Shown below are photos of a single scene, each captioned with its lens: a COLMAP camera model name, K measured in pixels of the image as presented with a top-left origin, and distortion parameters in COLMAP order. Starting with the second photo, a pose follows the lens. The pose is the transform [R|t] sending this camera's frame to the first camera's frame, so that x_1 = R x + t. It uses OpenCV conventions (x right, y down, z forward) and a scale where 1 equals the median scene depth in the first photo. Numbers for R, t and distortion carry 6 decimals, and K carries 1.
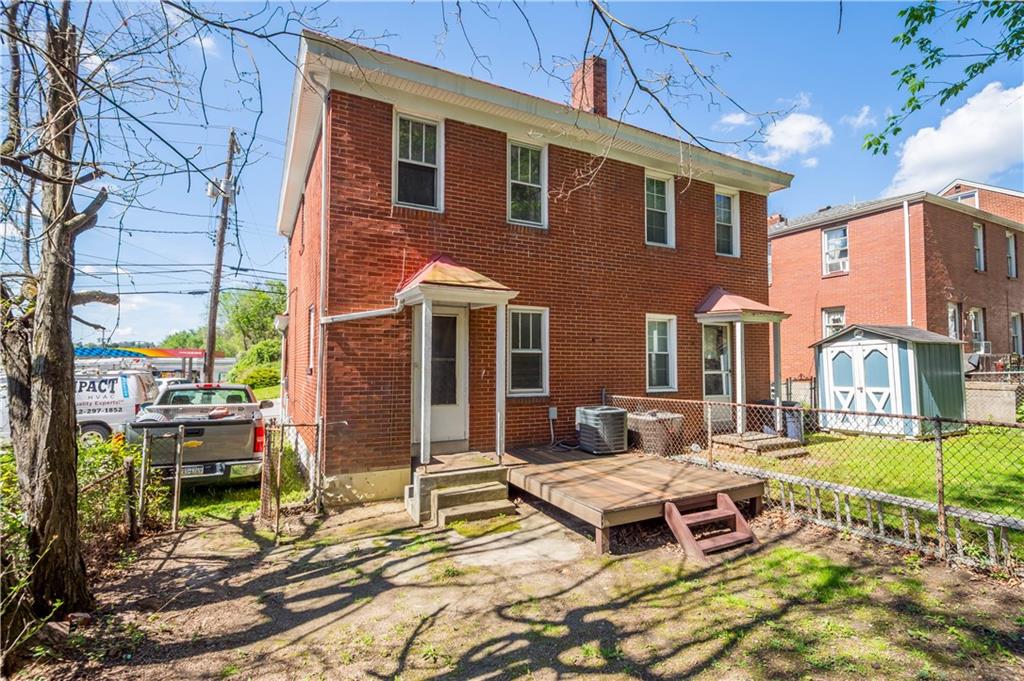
lens RADIAL K [[482.2, 0, 509.7], [0, 482.2, 343.6], [0, 0, 1]] dist [0.006065, -0.000400]
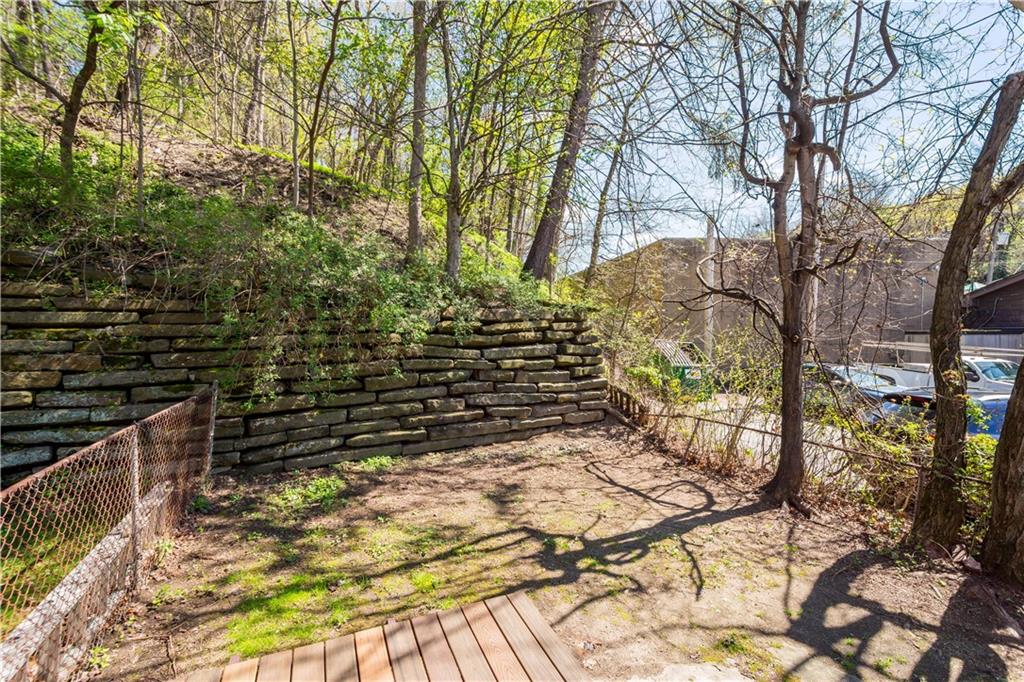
lens RADIAL K [[448.1, 0, 507.3], [0, 448.1, 339.2], [0, 0, 1]] dist [0.010963, -0.003618]
pose [[-0.998674, -0.004327, 0.051297, 0.123158], [-0.005777, 0.999587, -0.028157, 0.014228], [-0.051154, -0.028416, -0.998286, 1.107780]]
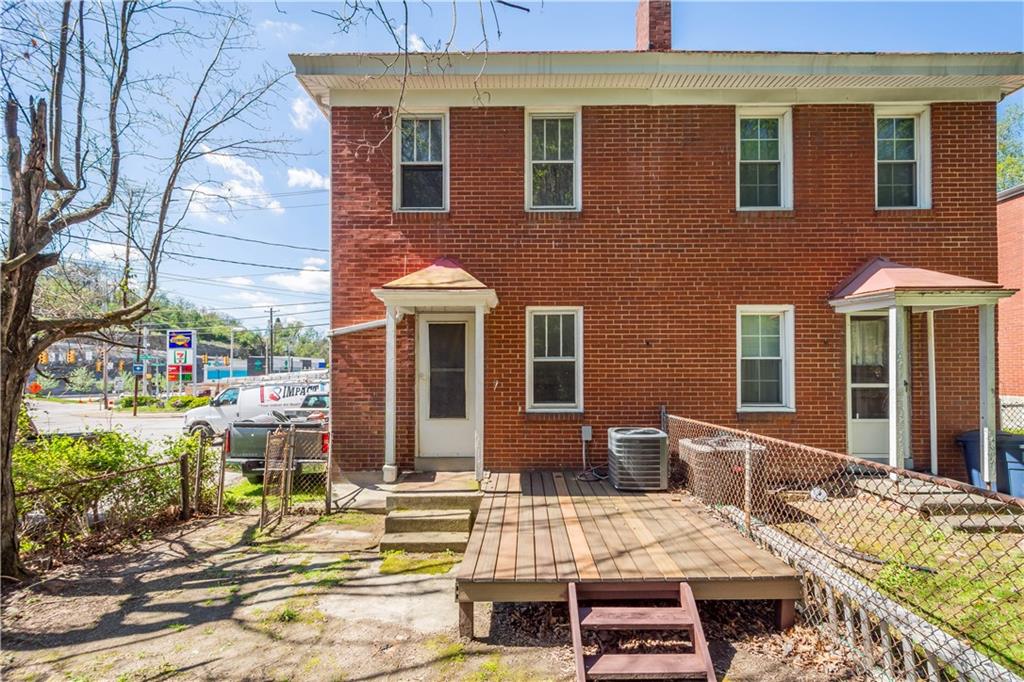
lens RADIAL K [[448.1, 0, 514.4], [0, 448.1, 366.9], [0, 0, 1]] dist [0.010963, -0.003618]
pose [[0.887897, -0.010005, -0.459933, 0.398414], [0.024241, 0.999392, 0.025057, 0.008683], [0.459403, -0.033397, 0.887600, 0.308143]]
